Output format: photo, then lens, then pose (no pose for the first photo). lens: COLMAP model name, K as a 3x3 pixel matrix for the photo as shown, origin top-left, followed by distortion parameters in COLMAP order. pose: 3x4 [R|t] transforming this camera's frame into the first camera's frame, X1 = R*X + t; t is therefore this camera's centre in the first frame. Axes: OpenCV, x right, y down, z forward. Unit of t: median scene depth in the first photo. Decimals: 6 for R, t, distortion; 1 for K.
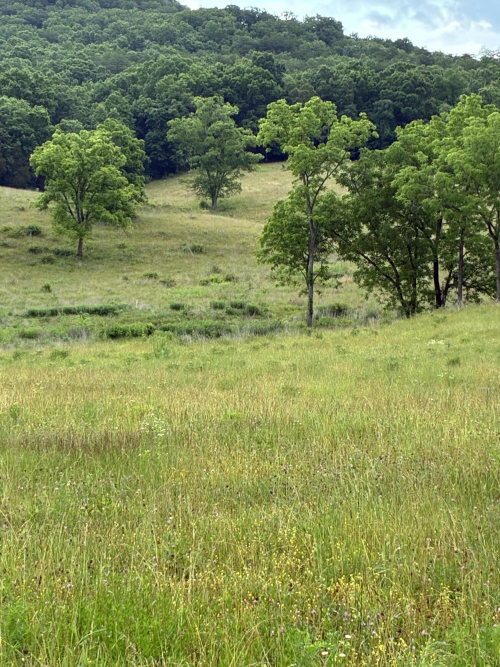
lens RADIAL K [[1688.7, 0, 250.0], [0, 1688.7, 333.5], [0, 0, 1]] dist [-0.014428, -0.067420]
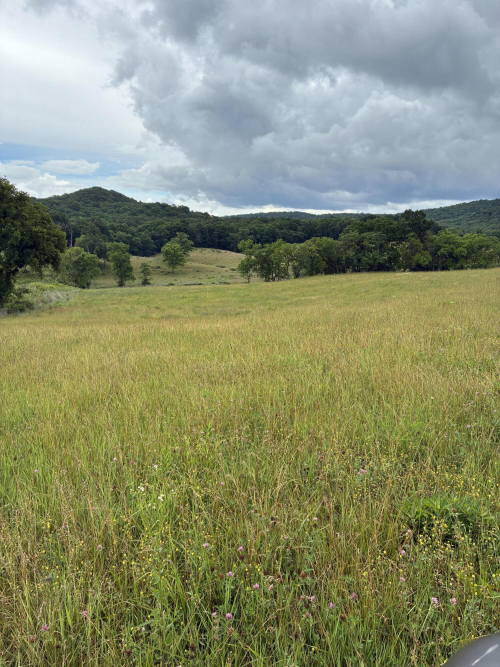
lens RADIAL K [[517.6, 0, 252.6], [0, 517.6, 314.5], [0, 0, 1]] dist [0.086907, -0.055097]
pose [[0.974530, -0.036600, 0.221248, -0.200370], [0.028969, 0.998871, 0.037641, 0.016425], [-0.222376, -0.030273, 0.974491, -0.343437]]
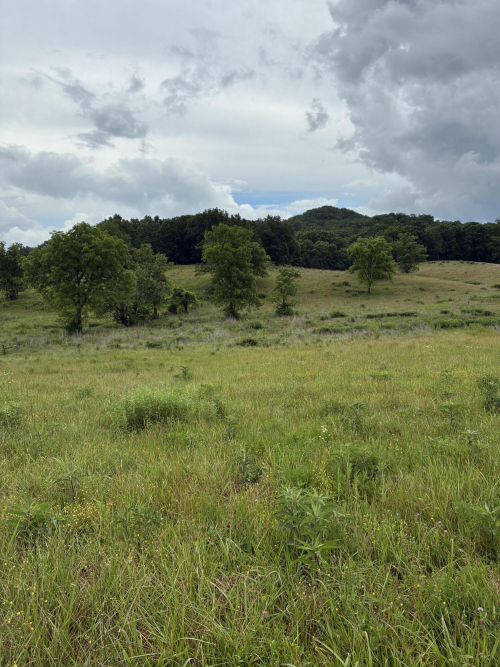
lens RADIAL K [[517.6, 0, 252.6], [0, 517.6, 314.5], [0, 0, 1]] dist [0.086907, -0.055097]
pose [[0.970395, -0.015761, -0.241010, -0.085042], [0.008831, 0.999517, -0.029806, 0.001852], [0.241363, 0.026795, 0.970065, 0.293326]]
